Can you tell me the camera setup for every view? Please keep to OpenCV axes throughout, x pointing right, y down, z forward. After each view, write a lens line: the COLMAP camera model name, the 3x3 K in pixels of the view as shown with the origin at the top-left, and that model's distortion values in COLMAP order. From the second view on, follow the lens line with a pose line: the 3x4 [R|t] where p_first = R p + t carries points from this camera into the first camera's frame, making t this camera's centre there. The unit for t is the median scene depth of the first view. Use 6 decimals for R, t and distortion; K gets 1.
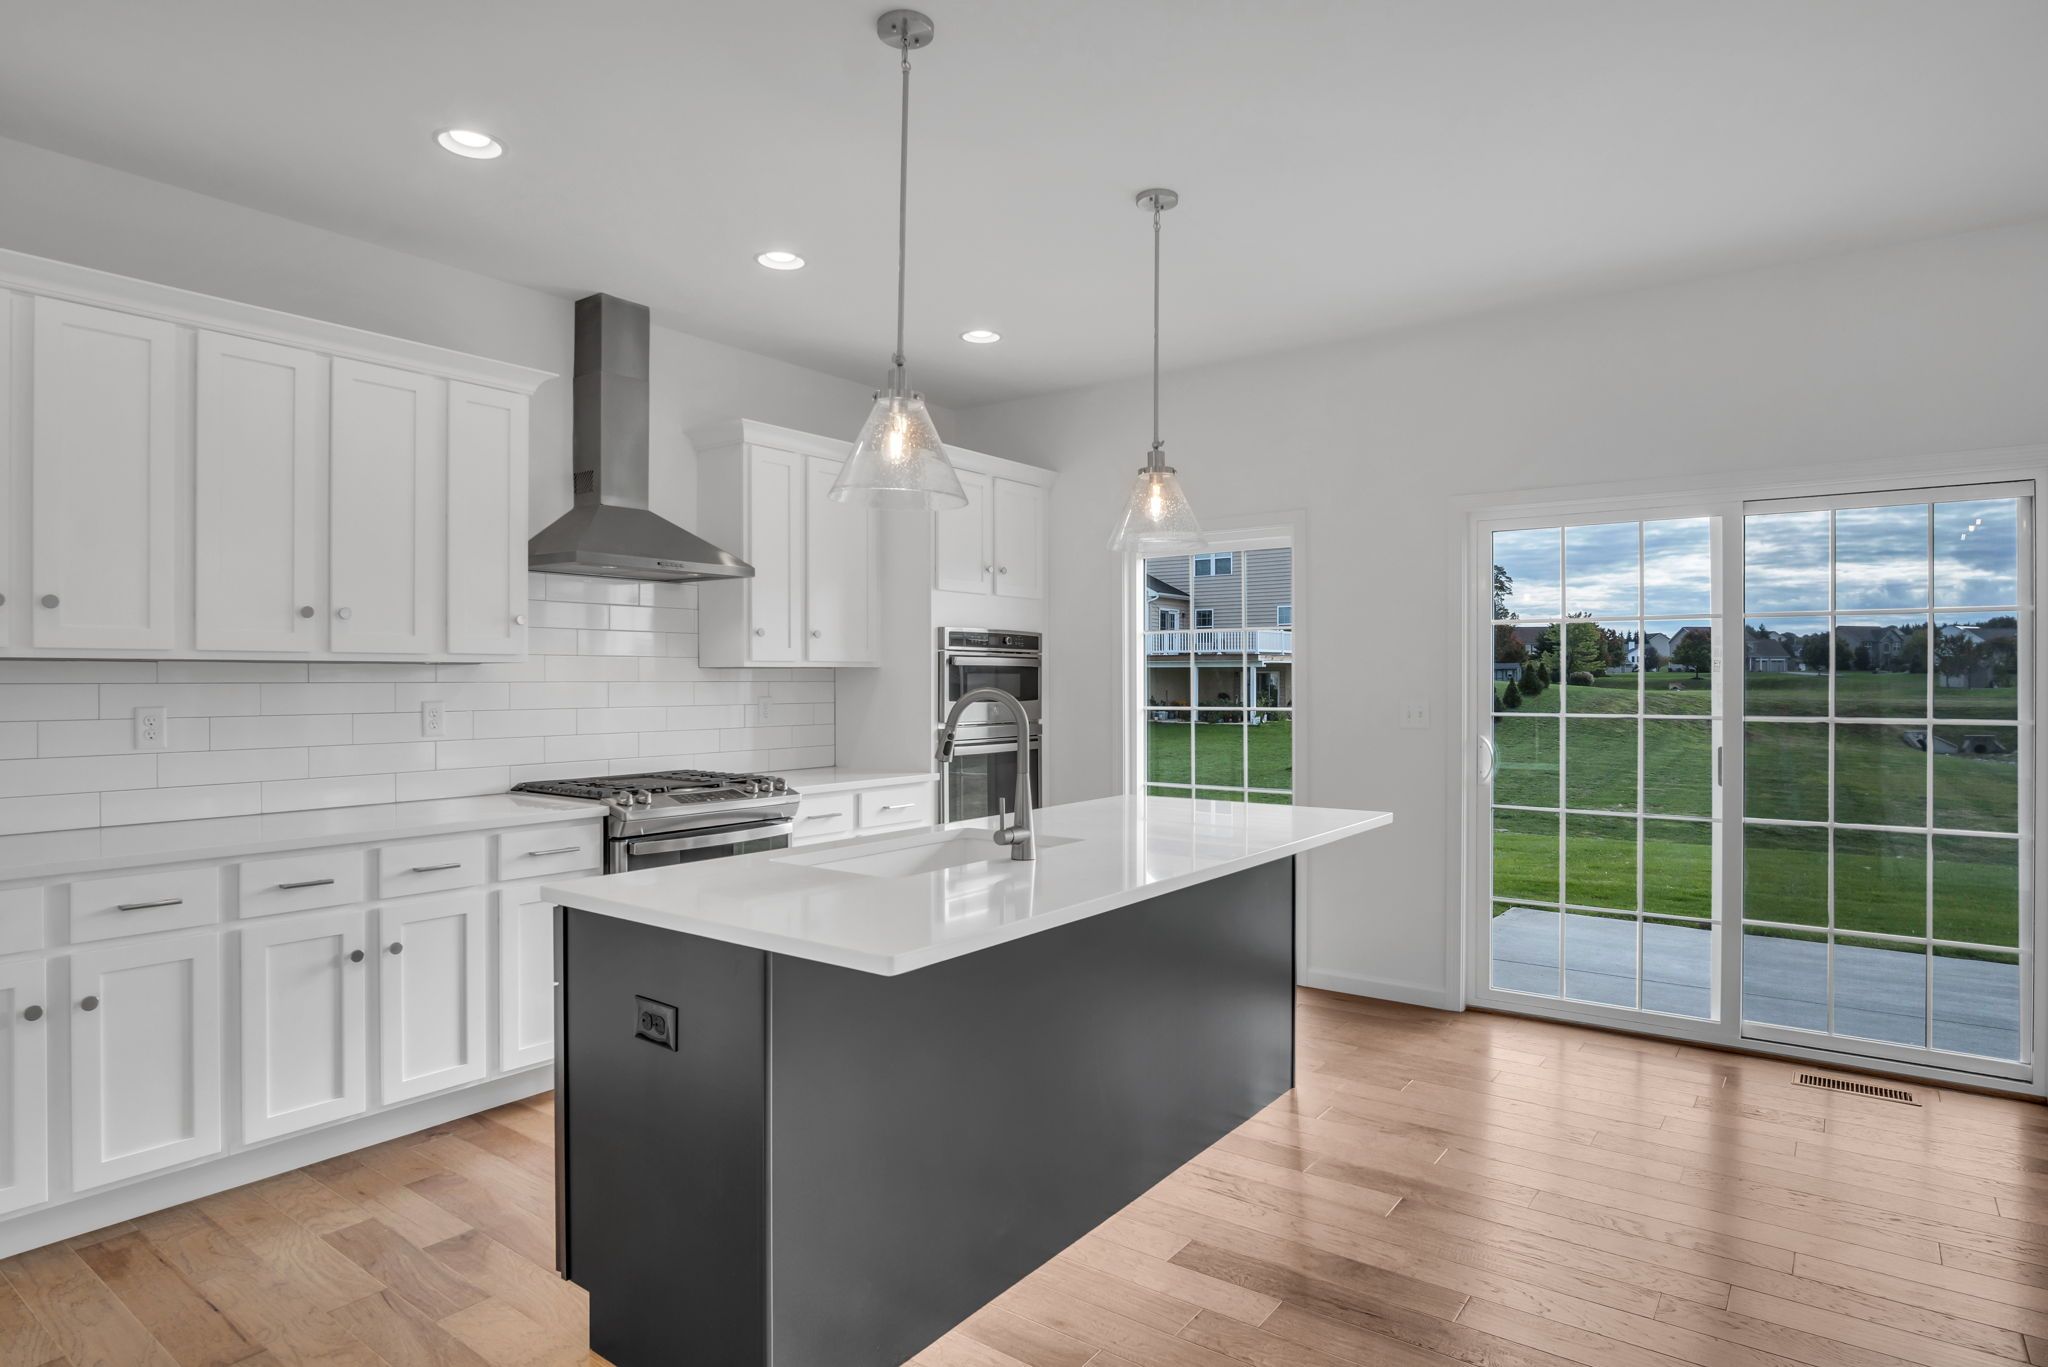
lens RADIAL K [[1133.7, 0, 1024.0], [0, 1133.7, 683.5], [0, 0, 1]] dist [-0.010787, -0.000465]
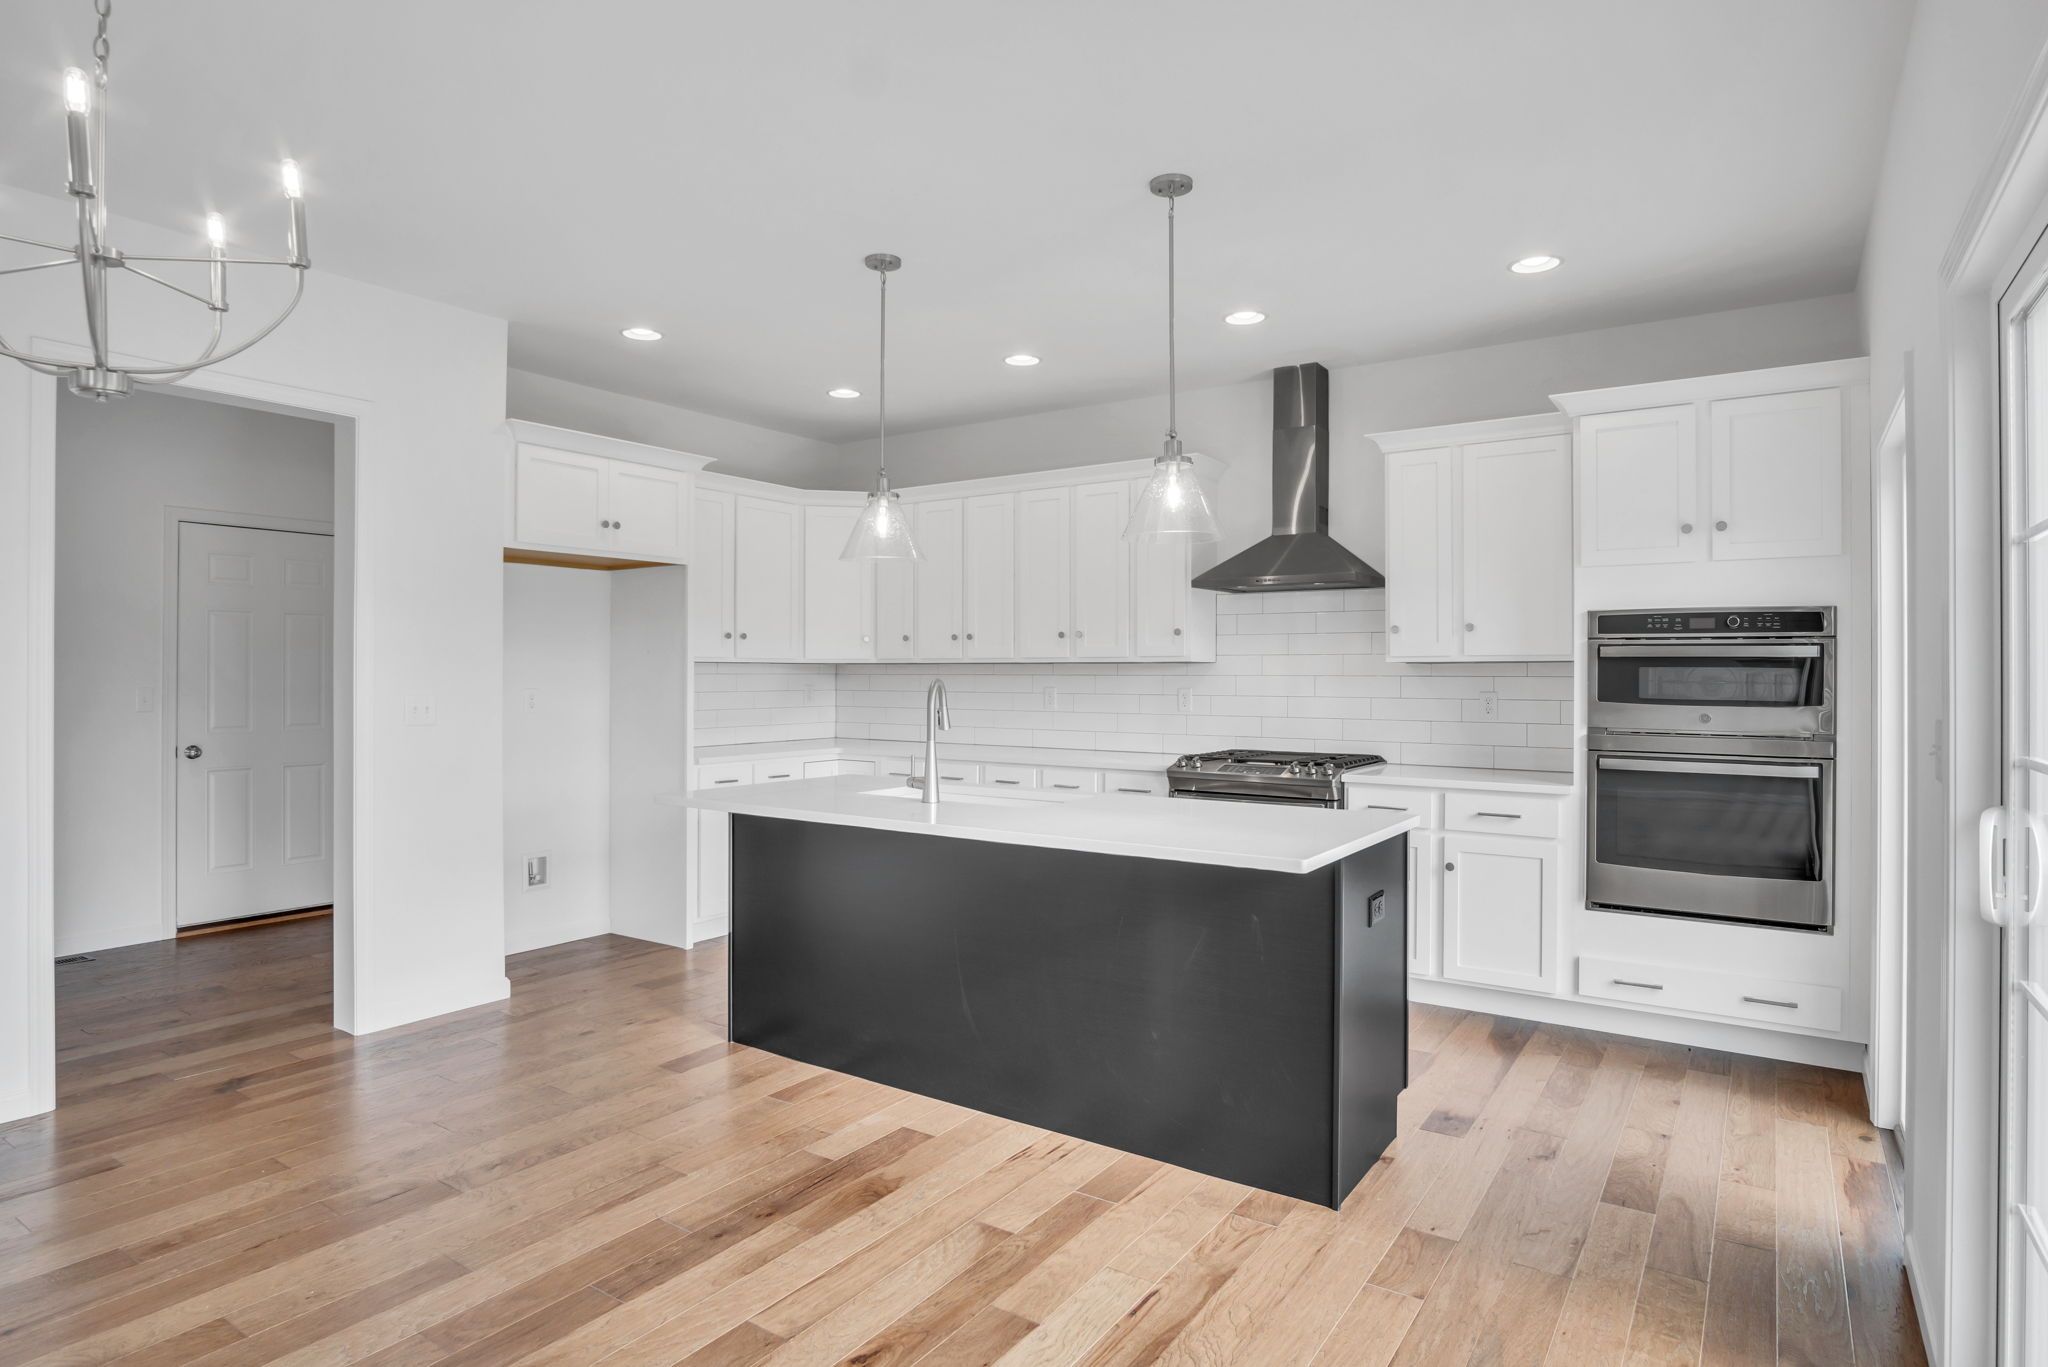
lens RADIAL K [[1121.4, 0, 1036.7], [0, 1121.4, 655.7], [0, 0, 1]] dist [-0.030246, 0.000351]
pose [[0.043782, -0.015572, -0.998920, 0.800612], [-0.006924, 0.999850, -0.015890, -0.001498], [0.999017, 0.007612, 0.043668, 0.624035]]
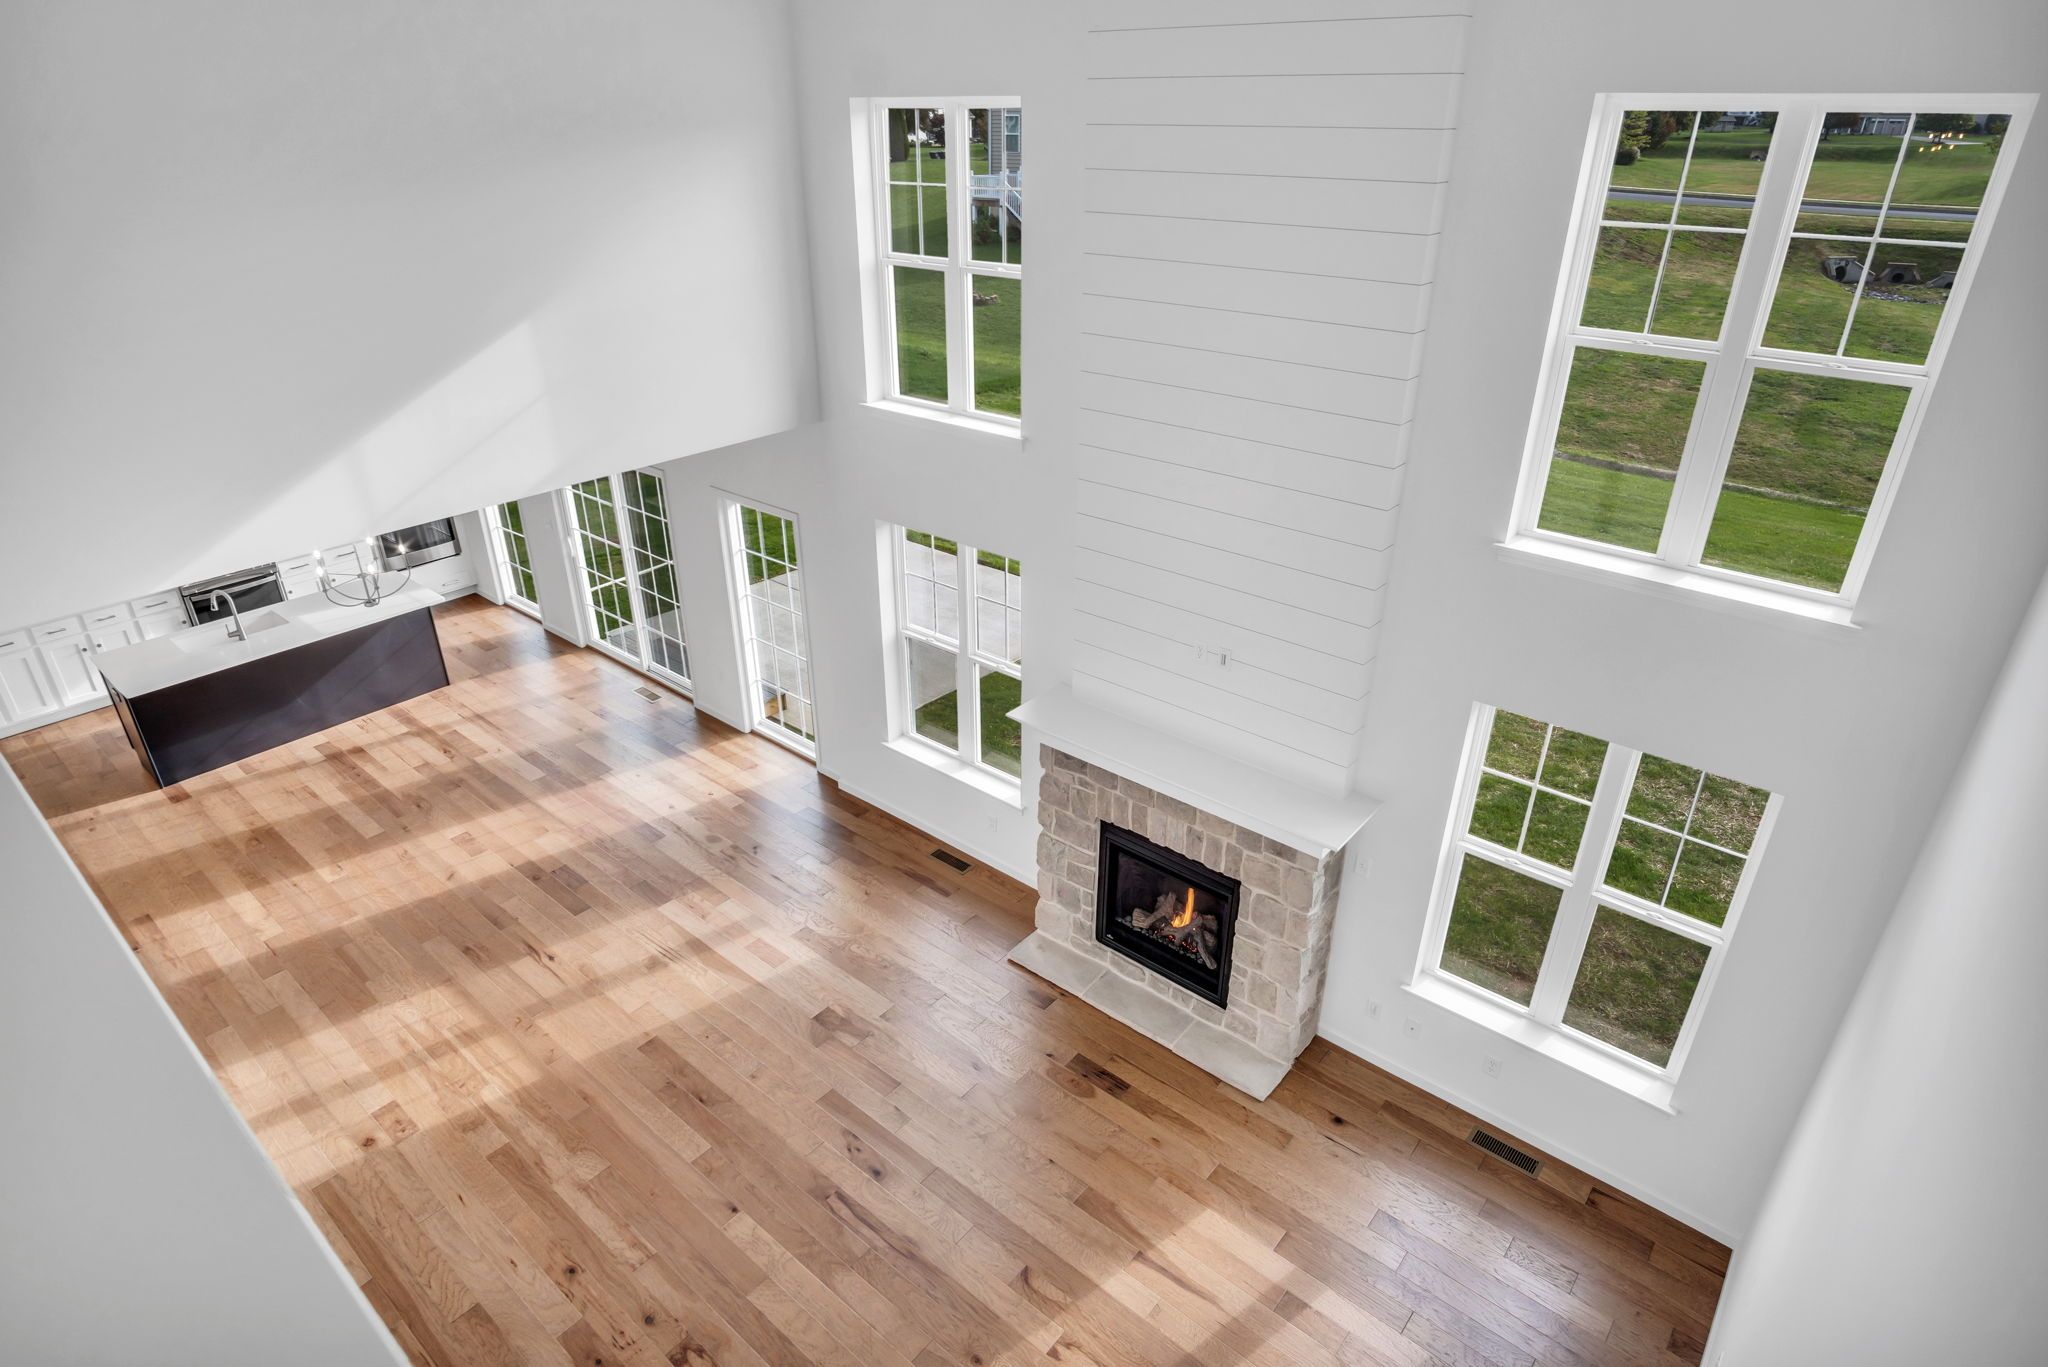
lens RADIAL K [[1120.8, 0, 1024.0], [0, 1120.8, 683.5], [0, 0, 1]] dist [-0.024230, 0.000421]
pose [[0.997814, 0.029471, -0.059142, 1.442597], [0.001047, 0.887866, 0.460101, -0.710522], [0.066070, -0.459157, 0.885895, -1.033203]]
